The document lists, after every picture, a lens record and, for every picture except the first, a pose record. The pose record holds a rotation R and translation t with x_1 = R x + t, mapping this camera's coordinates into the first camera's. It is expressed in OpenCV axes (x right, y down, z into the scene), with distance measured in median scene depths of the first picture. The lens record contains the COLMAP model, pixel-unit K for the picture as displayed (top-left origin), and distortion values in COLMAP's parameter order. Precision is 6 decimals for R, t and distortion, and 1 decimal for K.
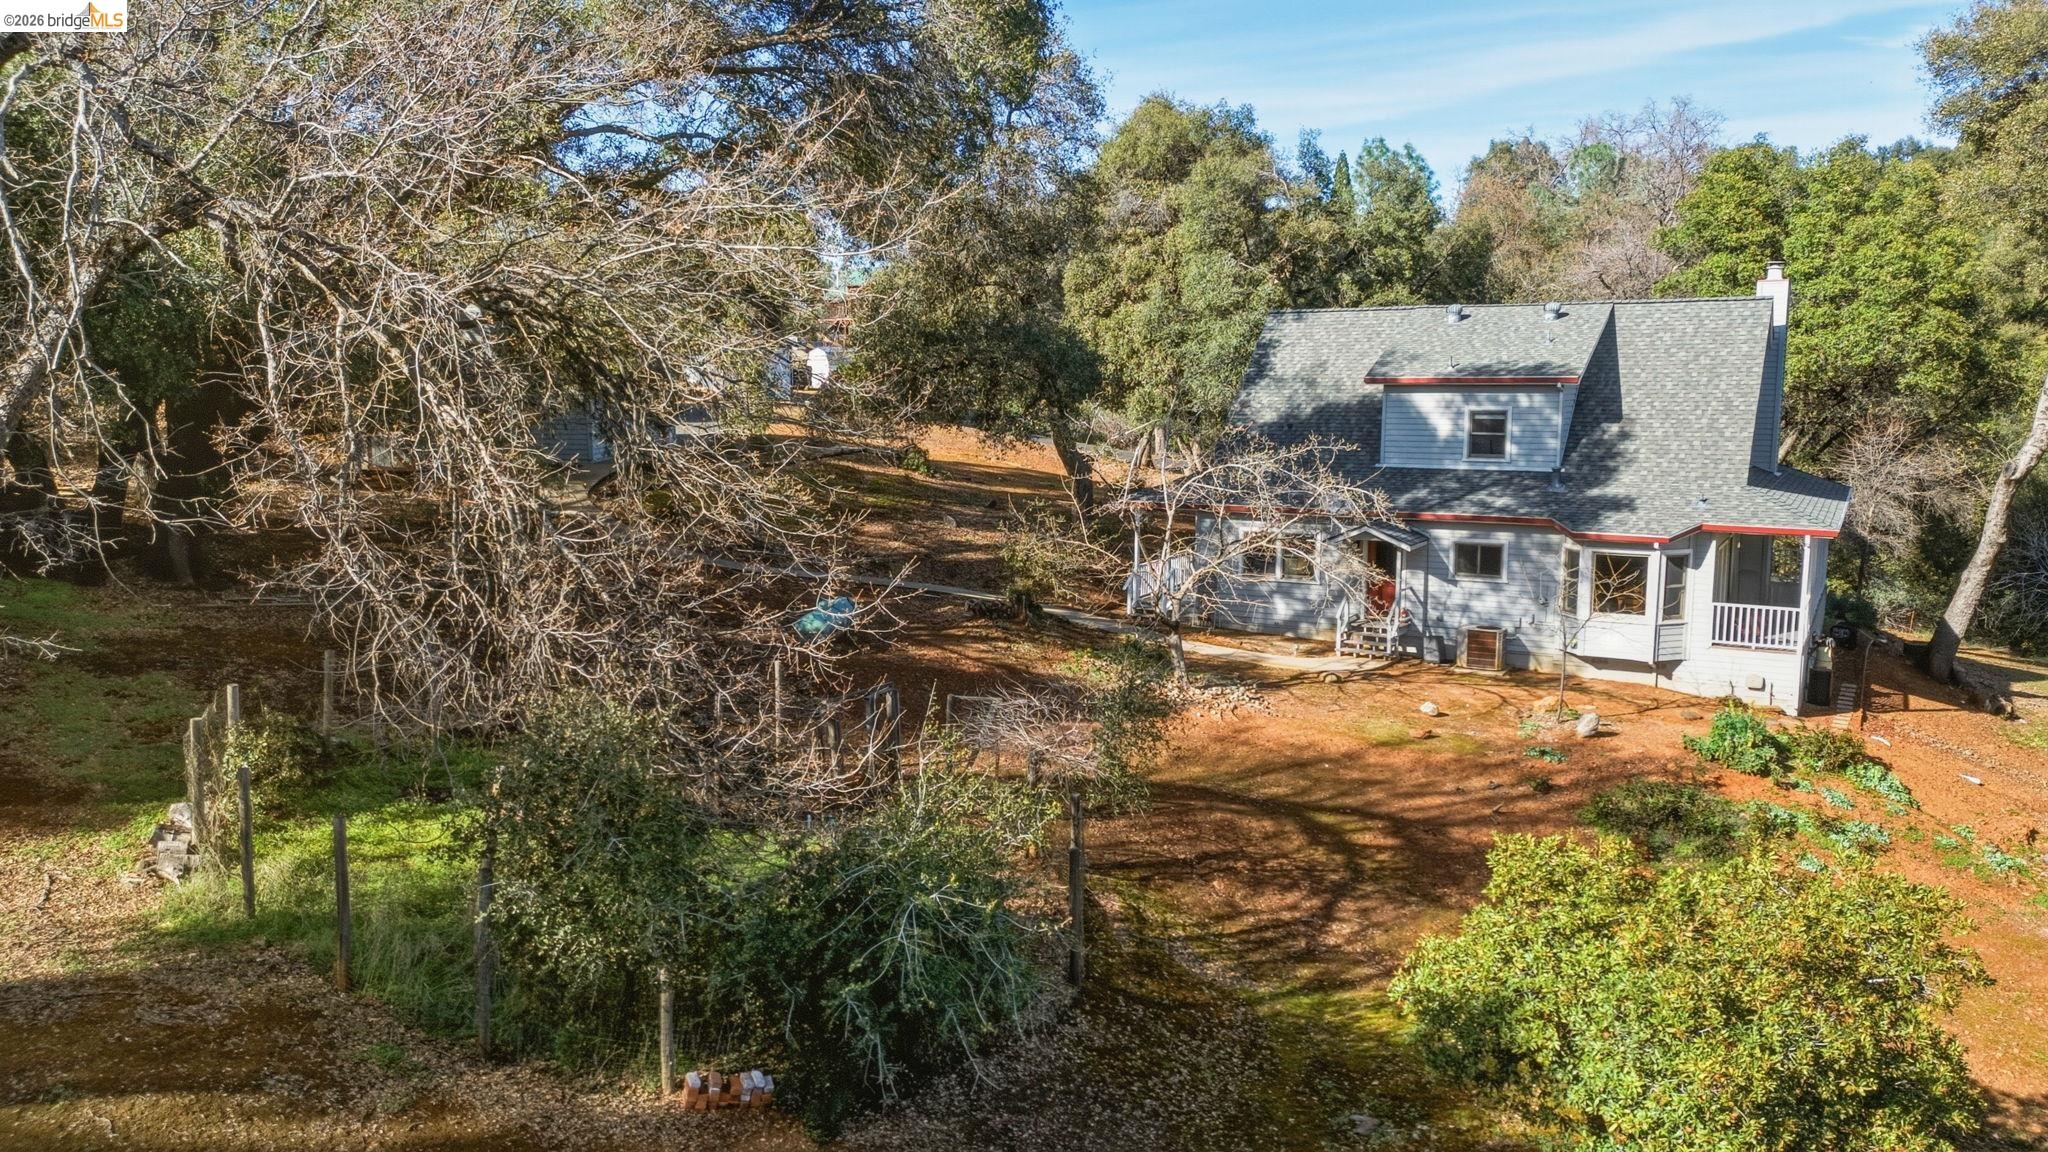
lens RADIAL K [[1491.1, 0, 1022.8], [0, 1491.1, 575.8], [0, 0, 1]] dist [0.060779, -0.050104]
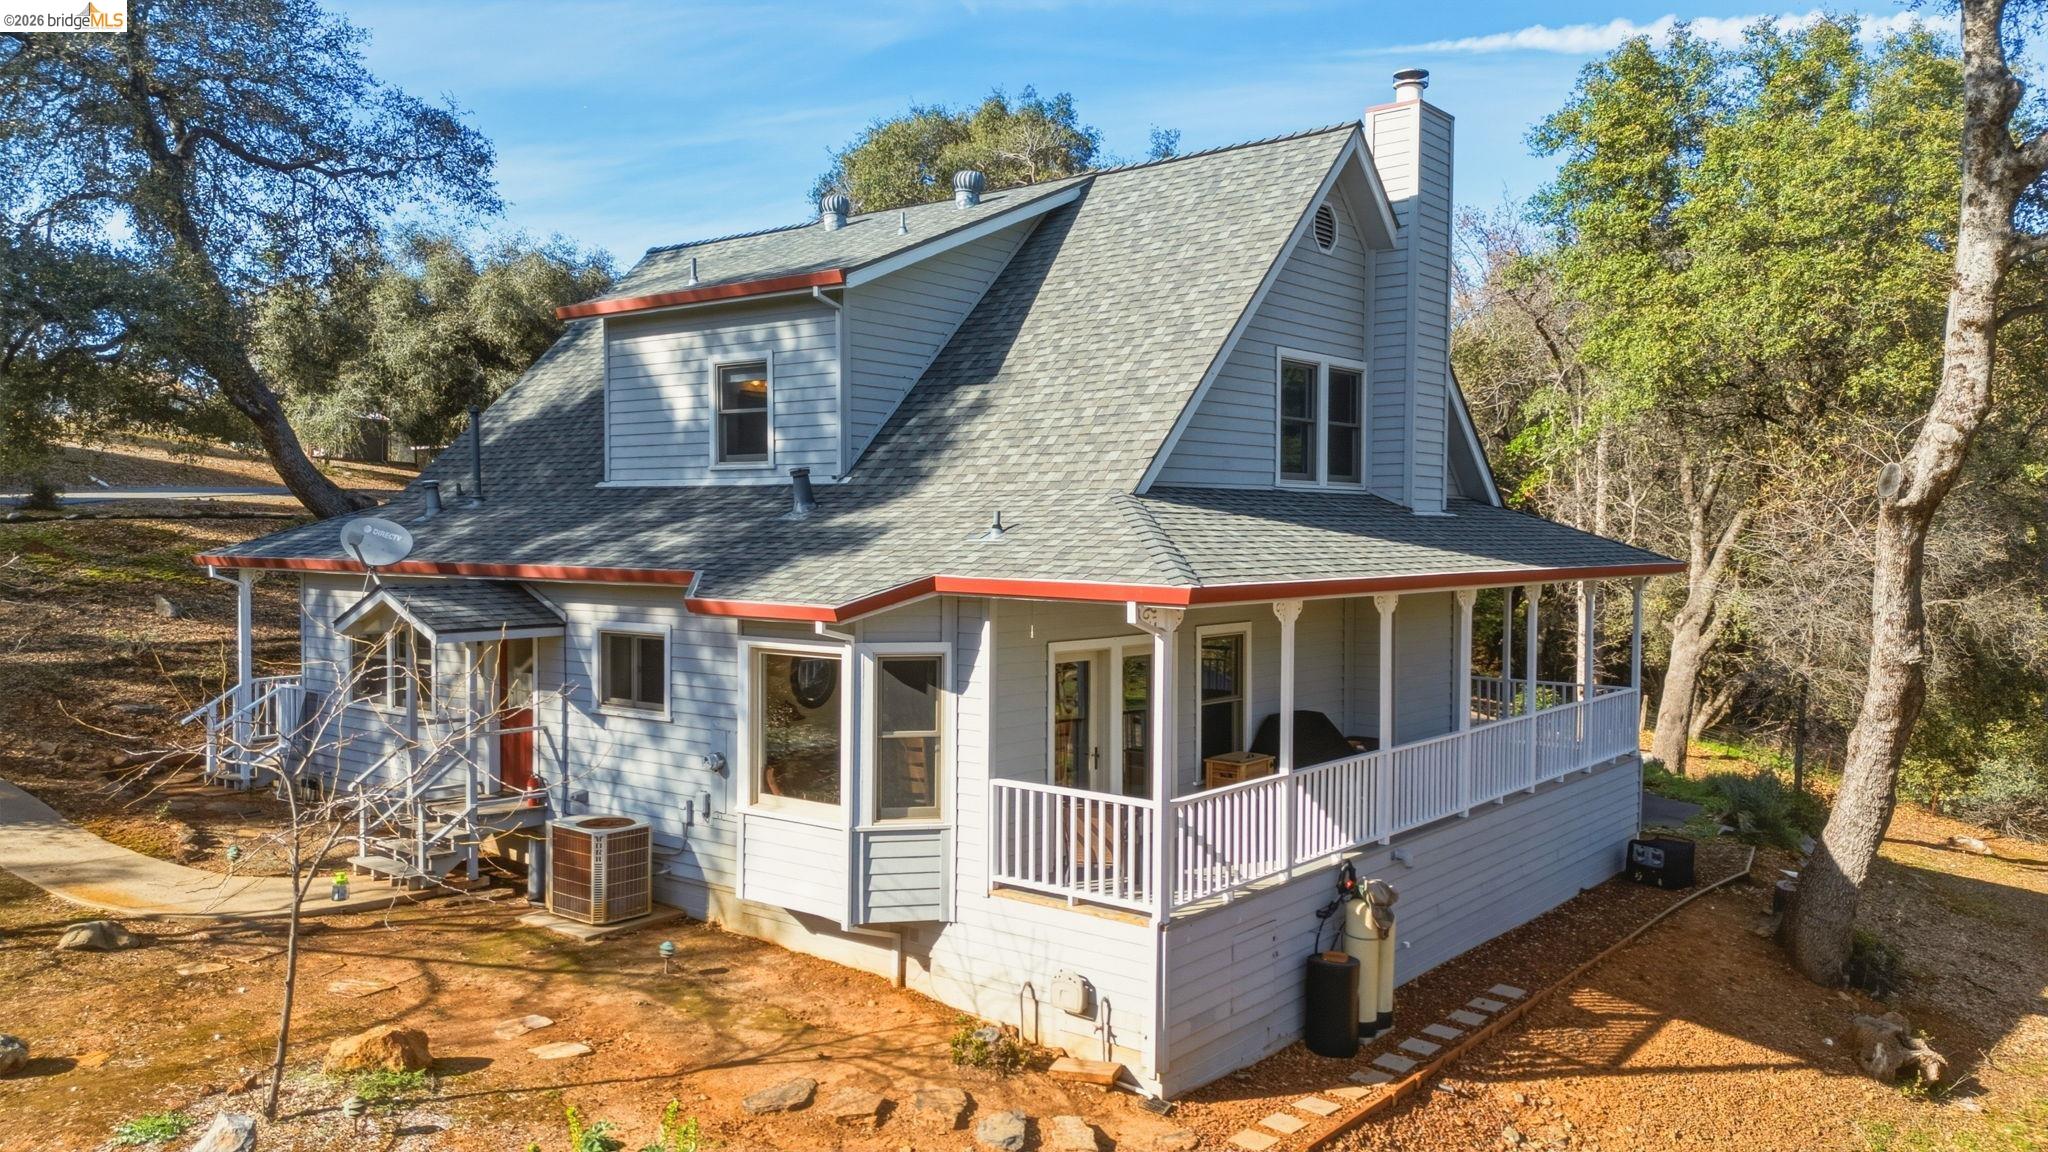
lens RADIAL K [[1491.1, 0, 1023.1], [0, 1491.1, 571.2], [0, 0, 1]] dist [0.060779, -0.050104]
pose [[0.987199, 0.010436, -0.159149, 0.483811], [-0.027709, 0.993905, -0.106703, 0.004708], [0.157065, 0.109747, 0.981471, 0.559719]]
